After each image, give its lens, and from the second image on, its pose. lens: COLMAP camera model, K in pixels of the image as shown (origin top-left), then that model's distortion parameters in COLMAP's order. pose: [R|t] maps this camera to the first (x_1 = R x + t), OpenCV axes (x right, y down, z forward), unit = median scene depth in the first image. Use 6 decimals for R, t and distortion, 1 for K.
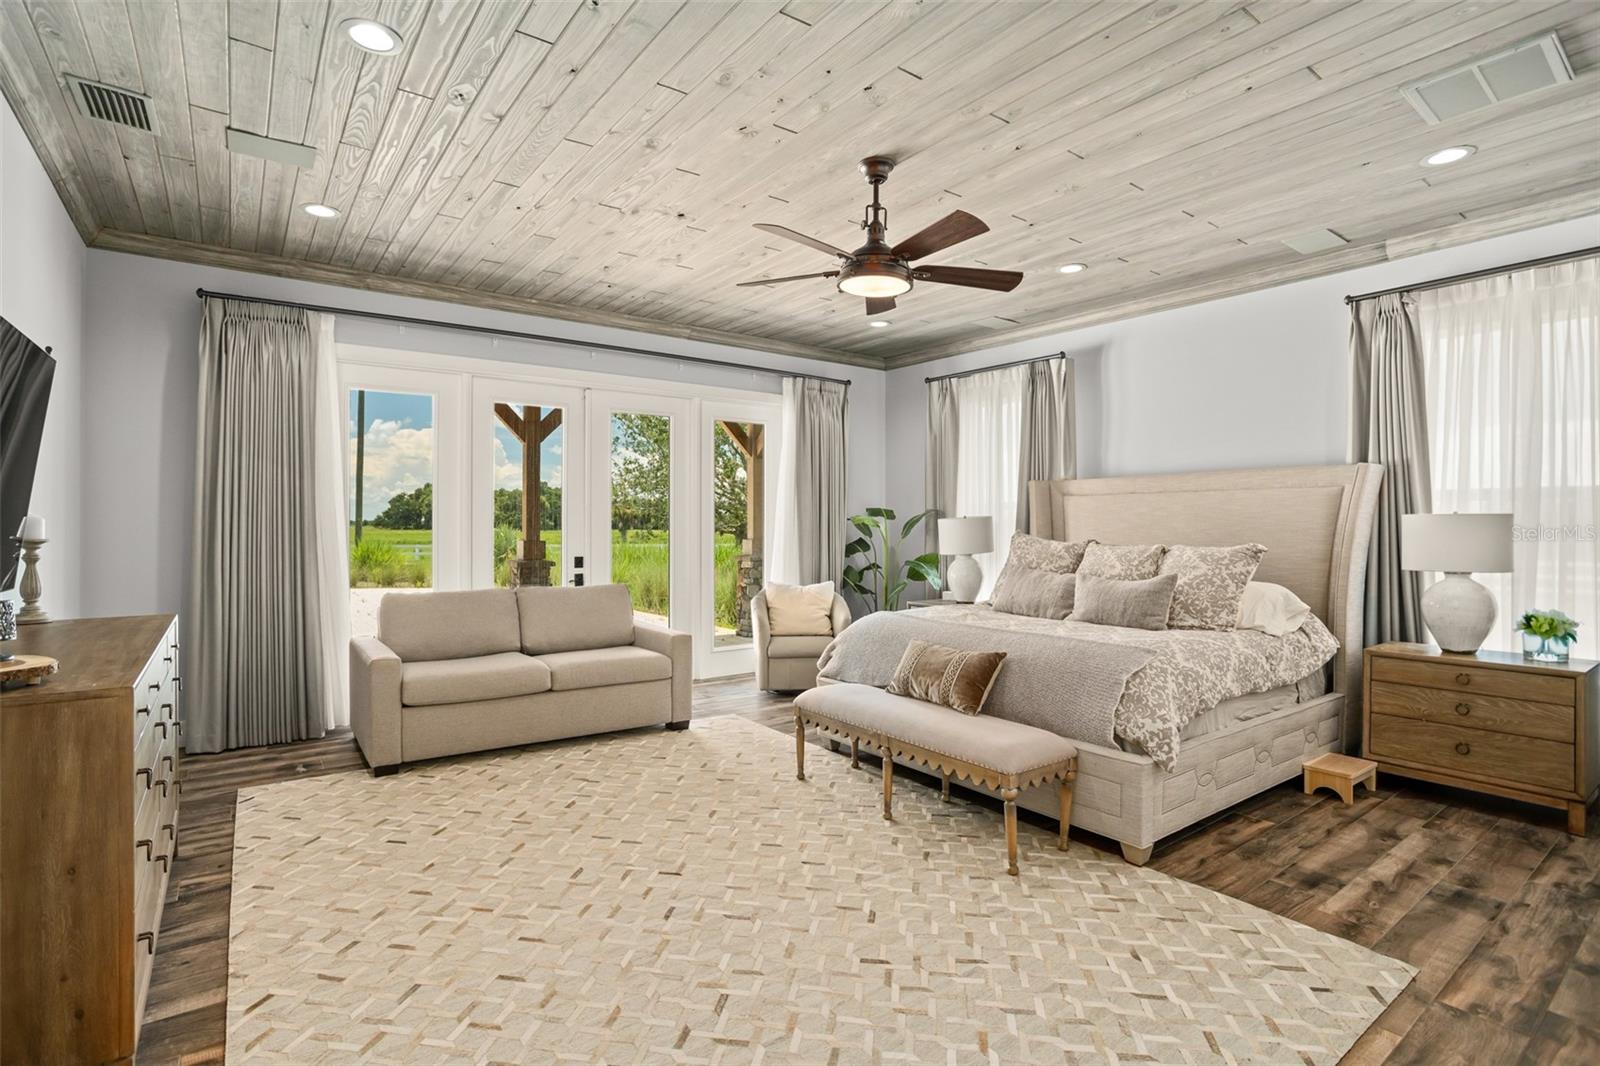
lens RADIAL K [[778.0, 0, 796.4], [0, 778.0, 527.0], [0, 0, 1]] dist [-0.068375, 0.027990]
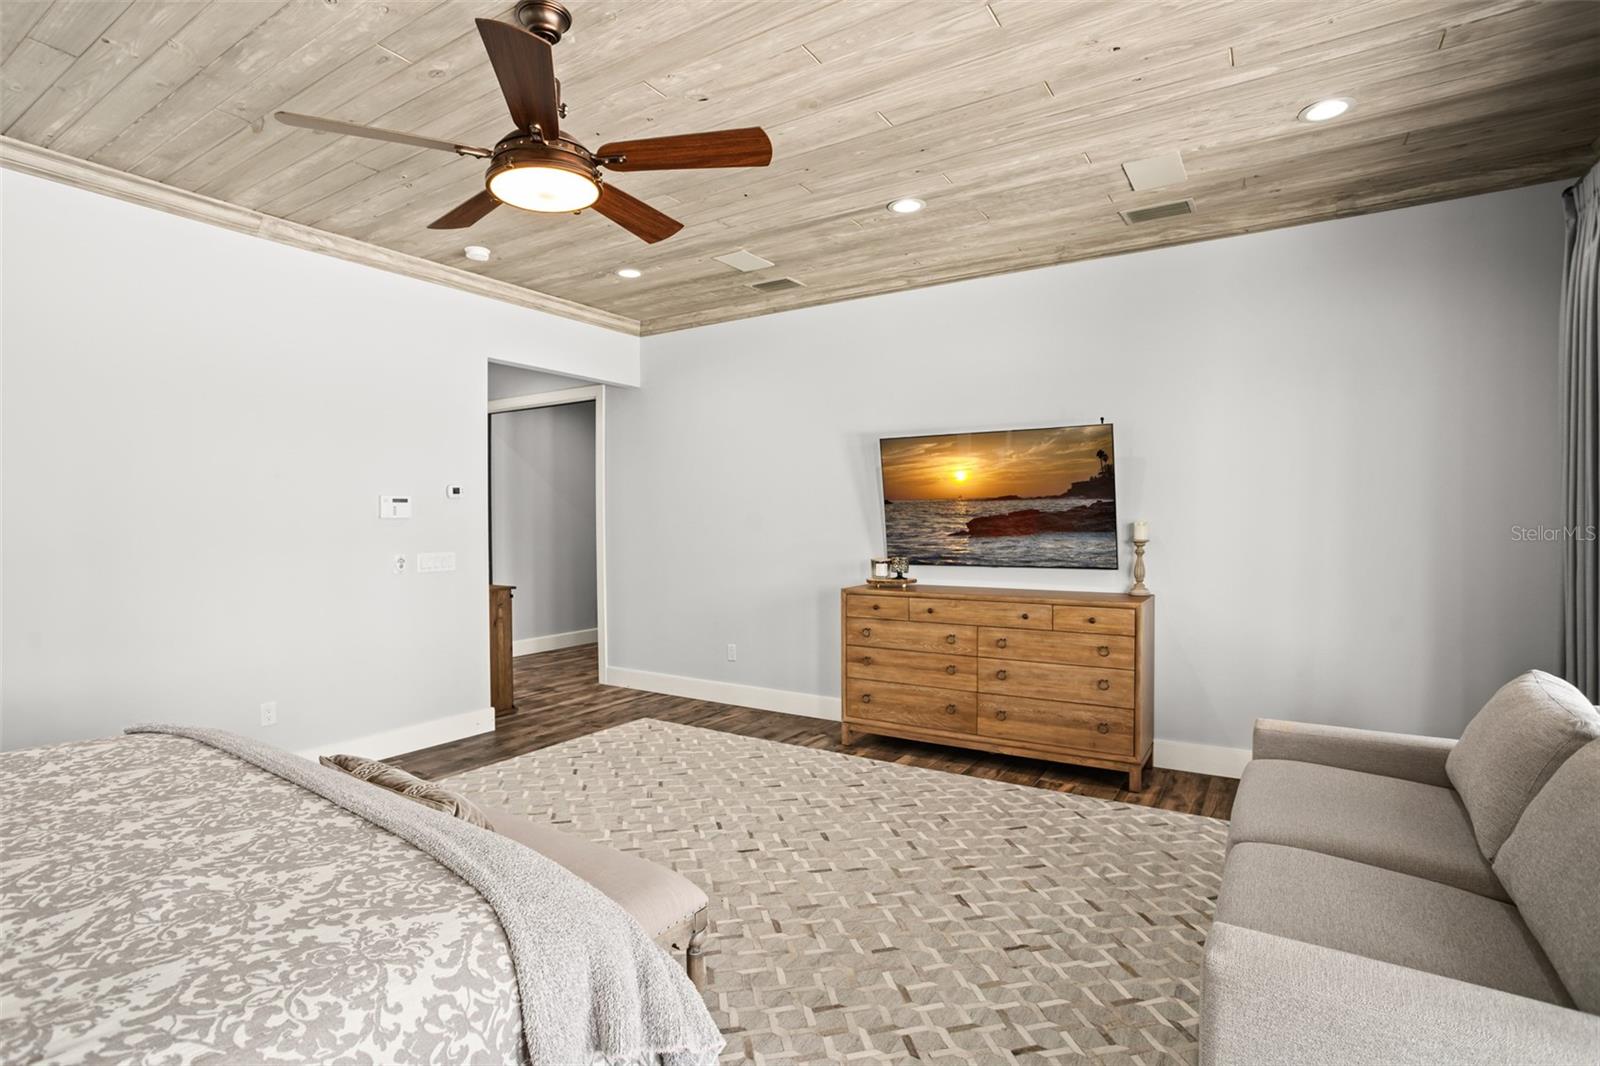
lens RADIAL K [[778.0, 0, 796.4], [0, 778.0, 527.0], [0, 0, 1]] dist [-0.068375, 0.027990]
pose [[-0.935288, 0.007279, -0.353811, 0.145404], [0.003853, 0.999939, 0.010386, -0.024153], [0.353865, 0.008351, -0.935259, 1.862502]]
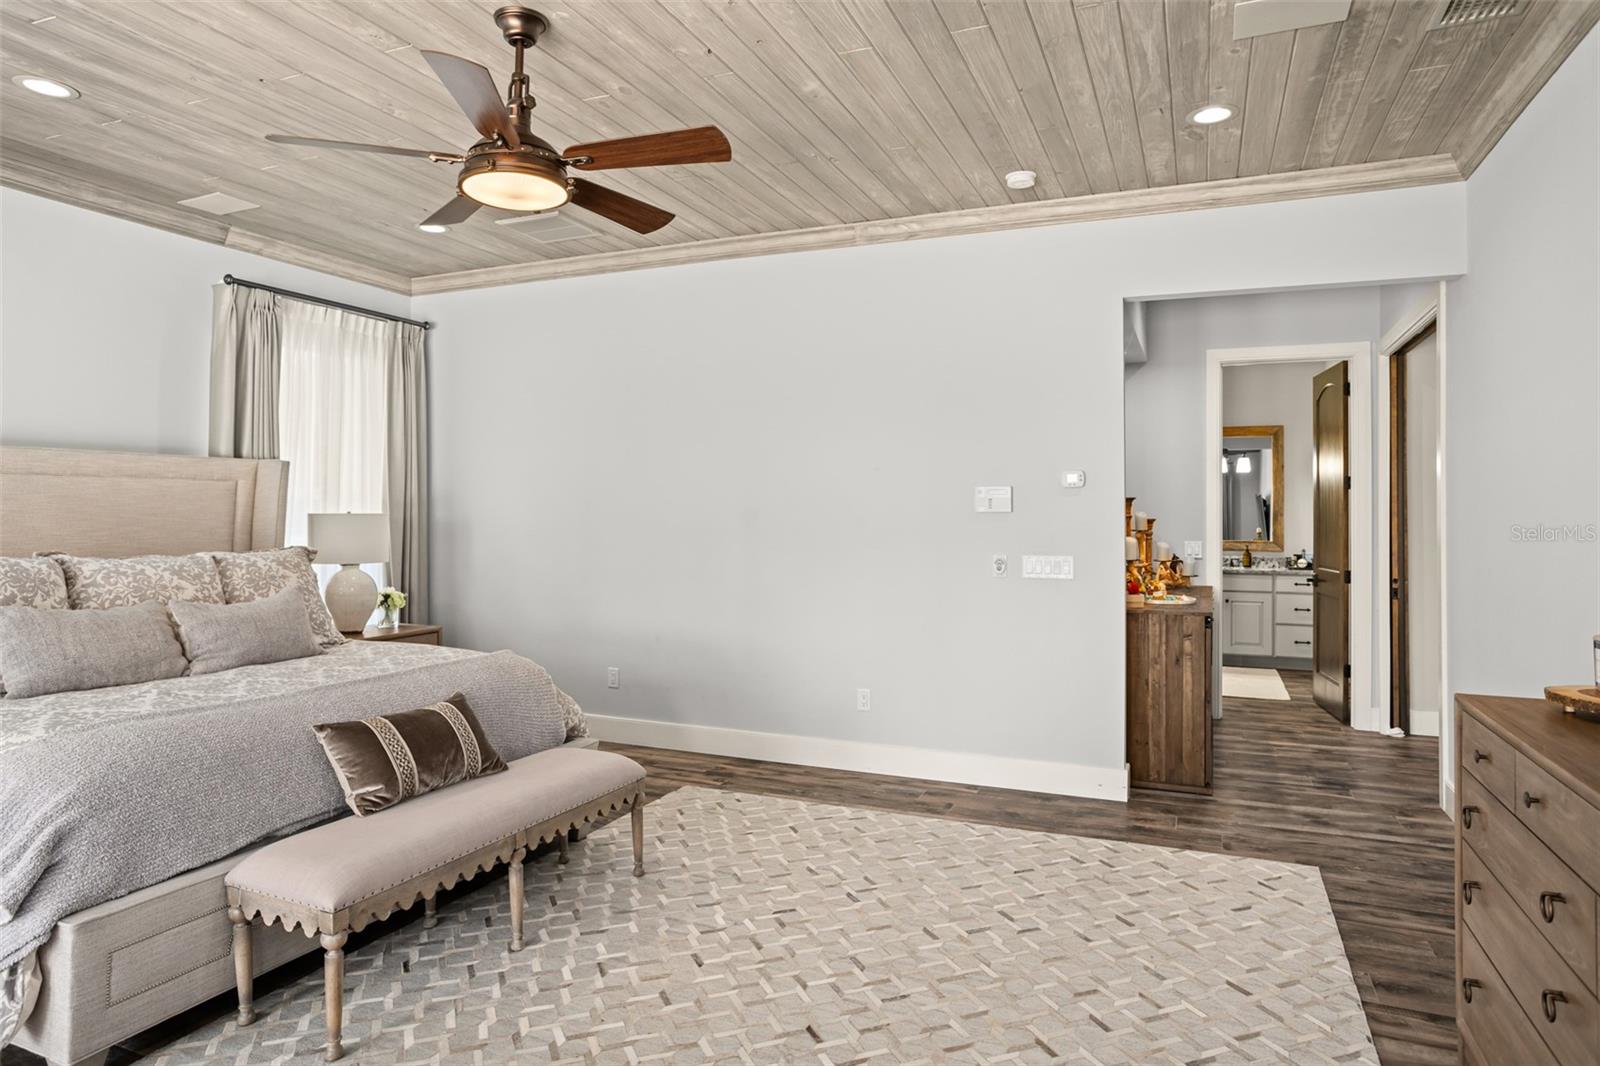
lens RADIAL K [[949.7, 0, 793.5], [0, 949.7, 505.0], [0, 0, 1]] dist [-0.061446, 0.040979]
pose [[-0.498803, 0.002070, 0.866713, -0.819245], [-0.005973, 0.999965, -0.005825, -0.029846], [-0.866695, -0.008082, -0.498773, 1.312213]]
